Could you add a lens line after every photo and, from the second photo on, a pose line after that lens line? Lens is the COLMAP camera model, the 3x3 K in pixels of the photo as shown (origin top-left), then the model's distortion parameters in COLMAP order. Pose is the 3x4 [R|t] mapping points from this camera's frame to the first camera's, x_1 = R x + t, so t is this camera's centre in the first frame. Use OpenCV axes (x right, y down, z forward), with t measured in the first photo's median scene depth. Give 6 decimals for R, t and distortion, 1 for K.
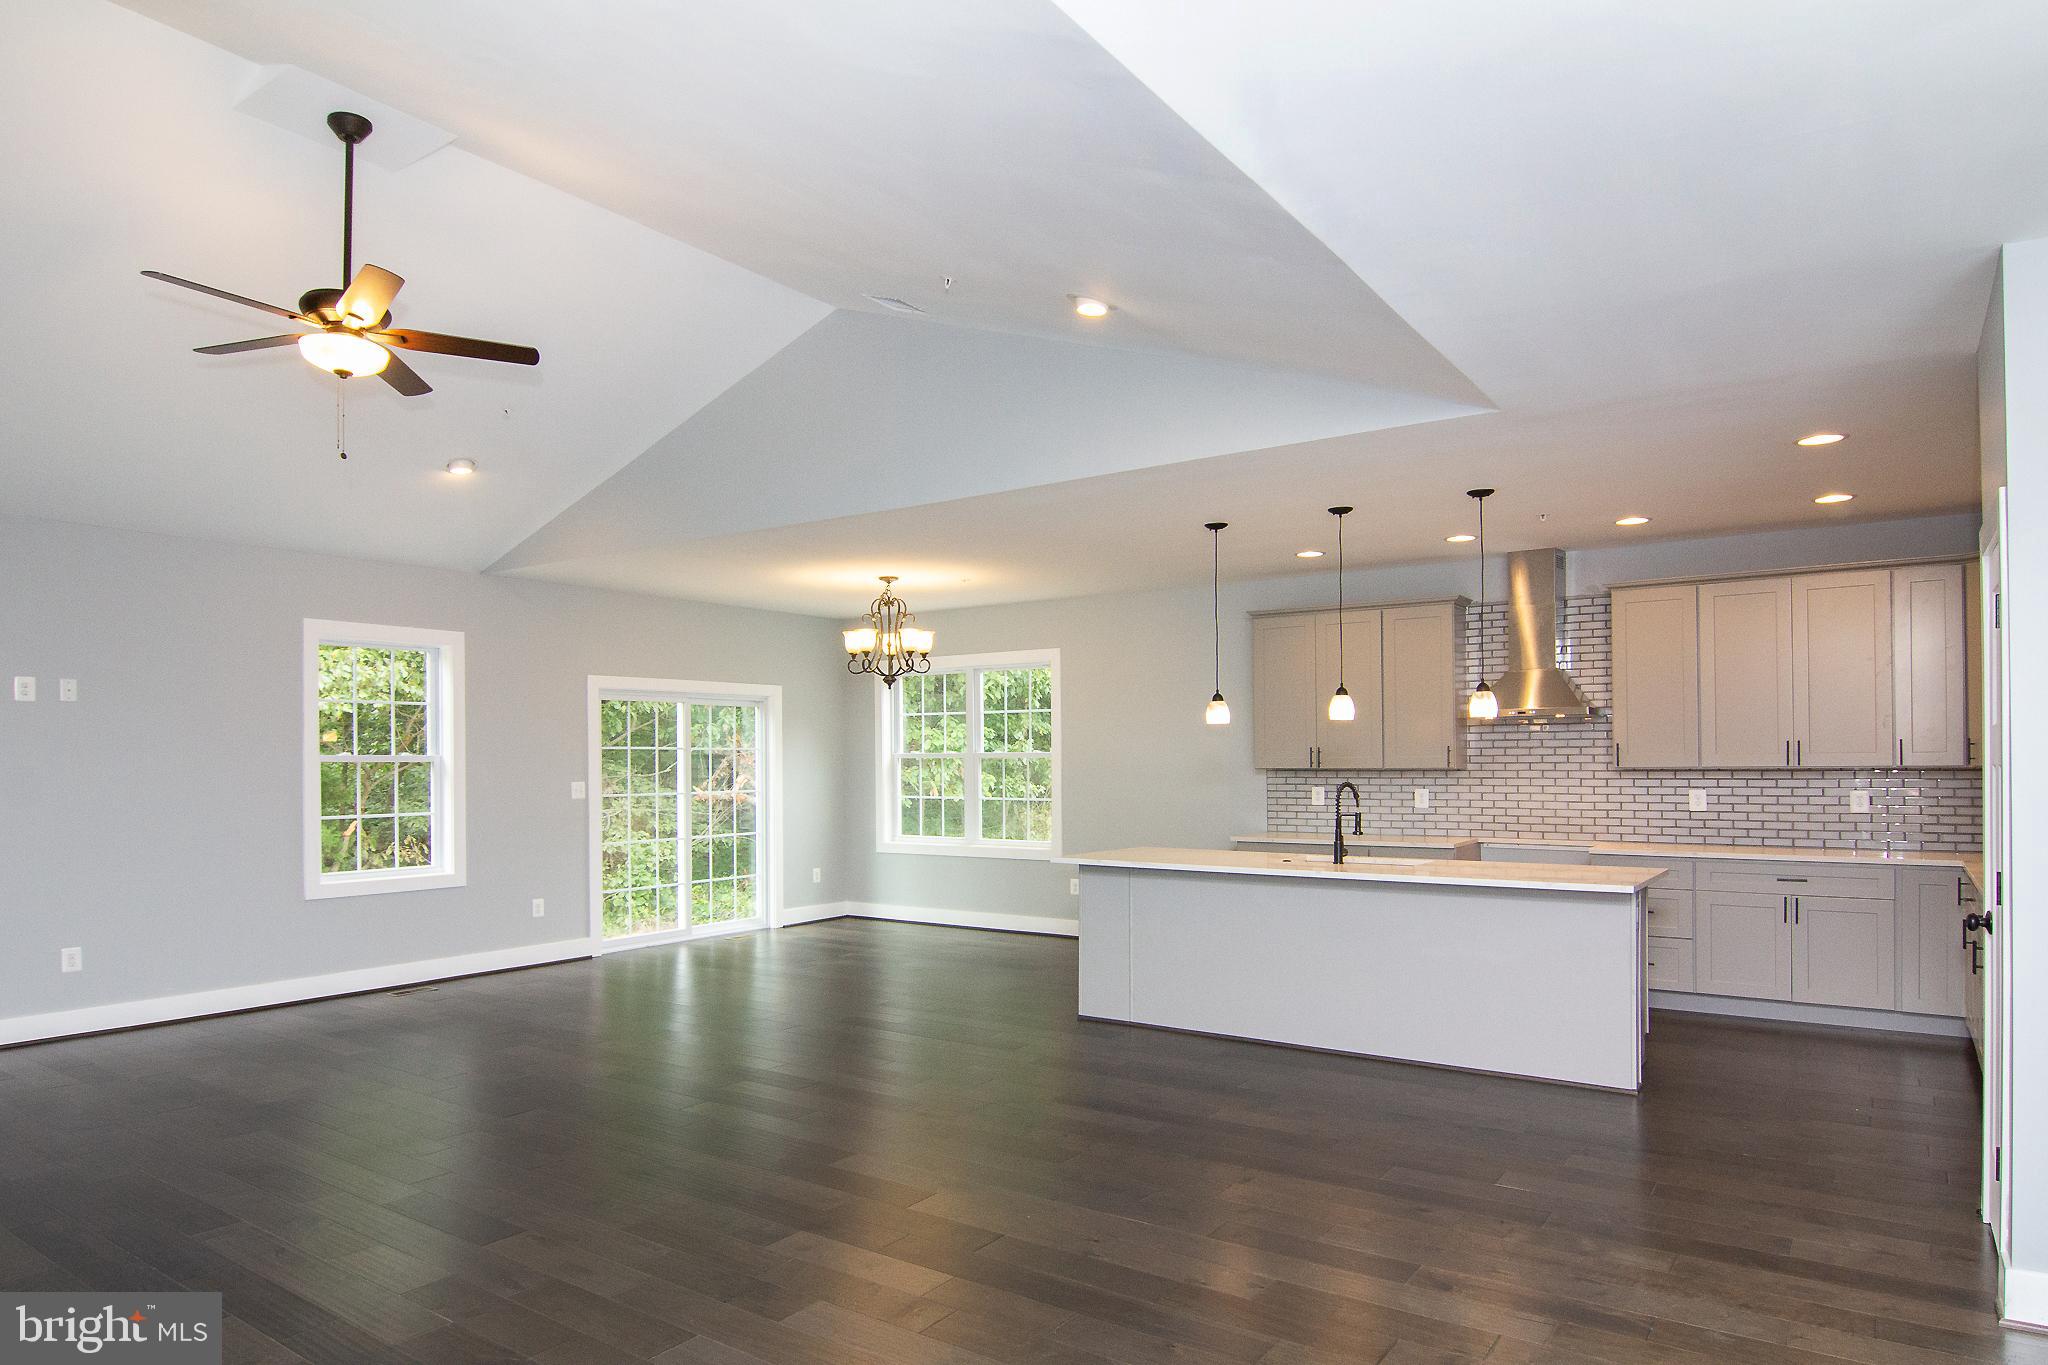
lens RADIAL K [[1216.4, 0, 971.7], [0, 1216.4, 738.9], [0, 0, 1]] dist [-0.006782, -0.006514]
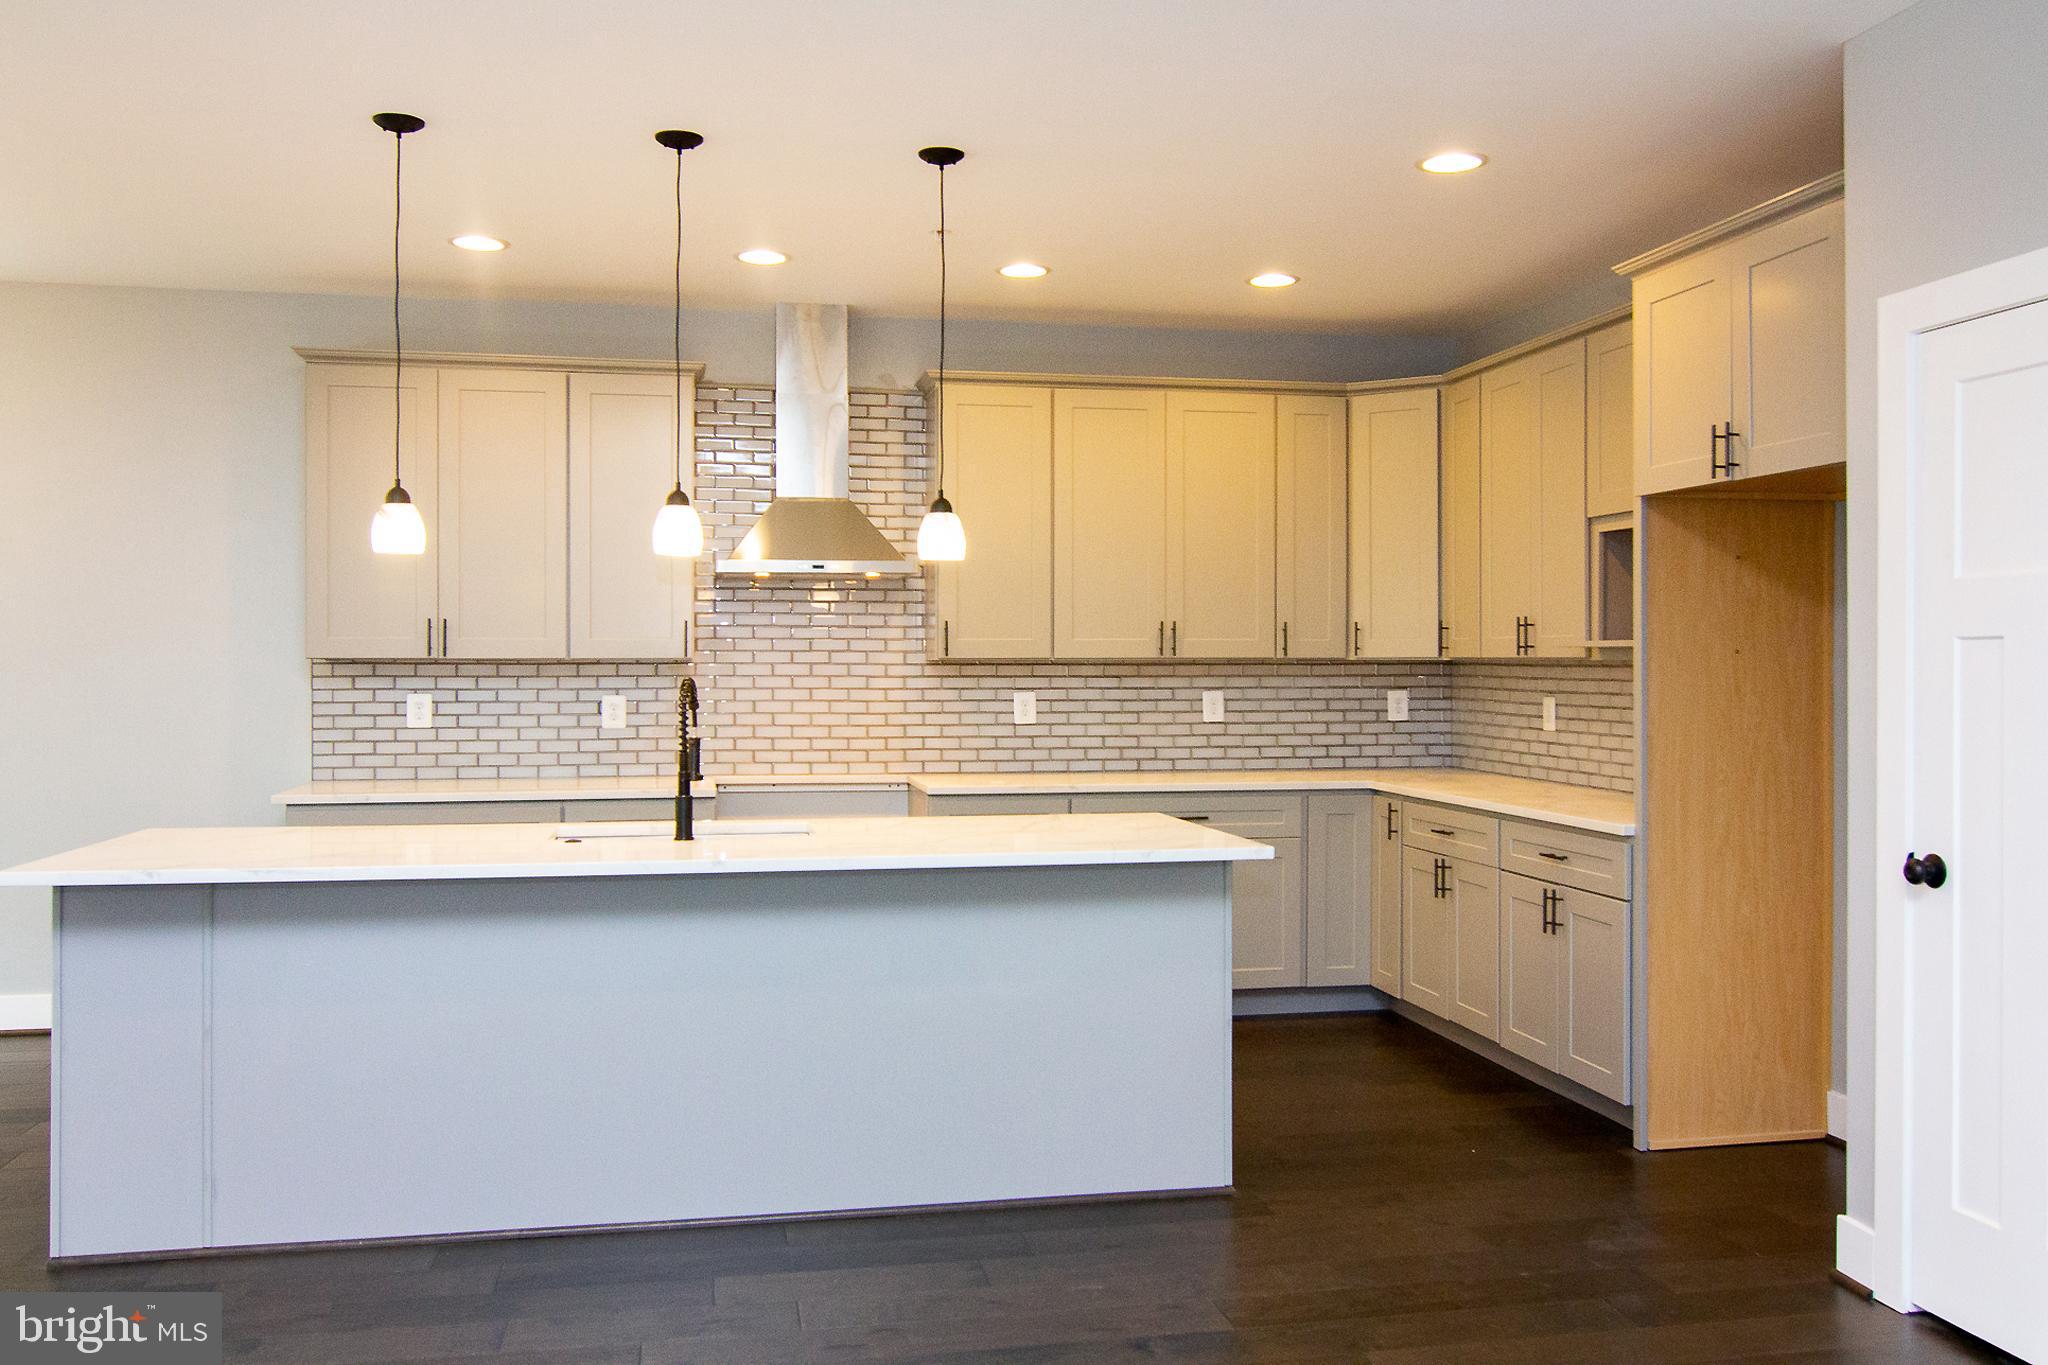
lens RADIAL K [[1712.2, 0, 1030.2], [0, 1712.2, 661.5], [0, 0, 1]] dist [0.013024, 0.003225]
pose [[0.679091, 0.007436, 0.734016, -0.095420], [-0.018997, 0.999792, 0.007447, 0.016238], [-0.733808, -0.019002, 0.679091, 0.321826]]
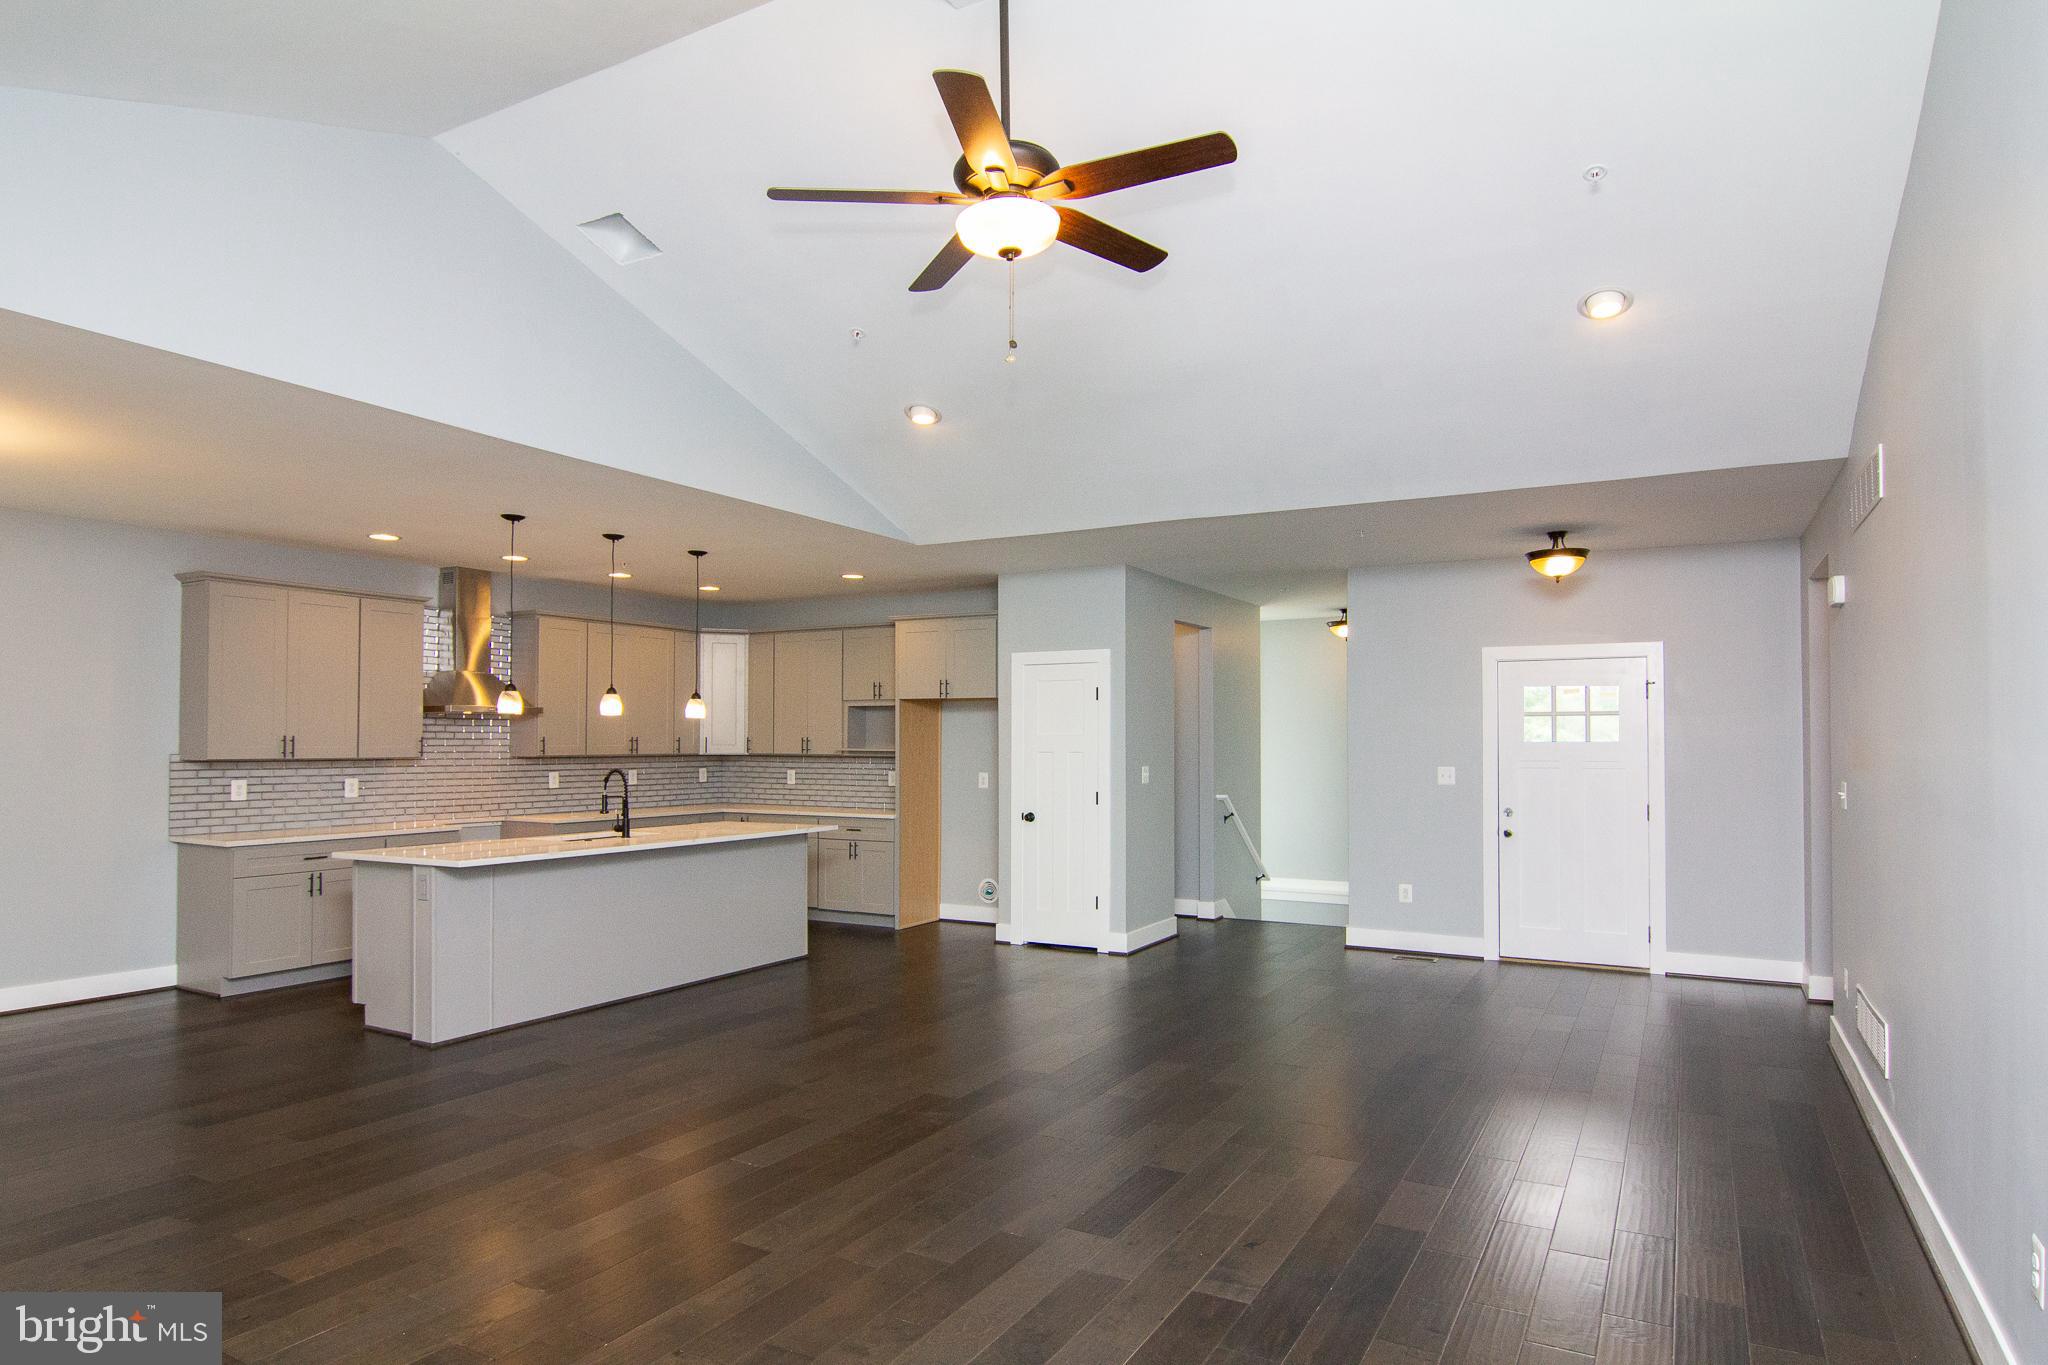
lens RADIAL K [[1216.4, 0, 1067.0], [0, 1216.4, 727.9], [0, 0, 1]] dist [-0.006782, -0.006514]
pose [[-0.143533, 0.017199, 0.989496, -0.742080], [-0.018780, 0.999622, -0.020099, 0.009097], [-0.989467, -0.021467, -0.143156, 0.588785]]
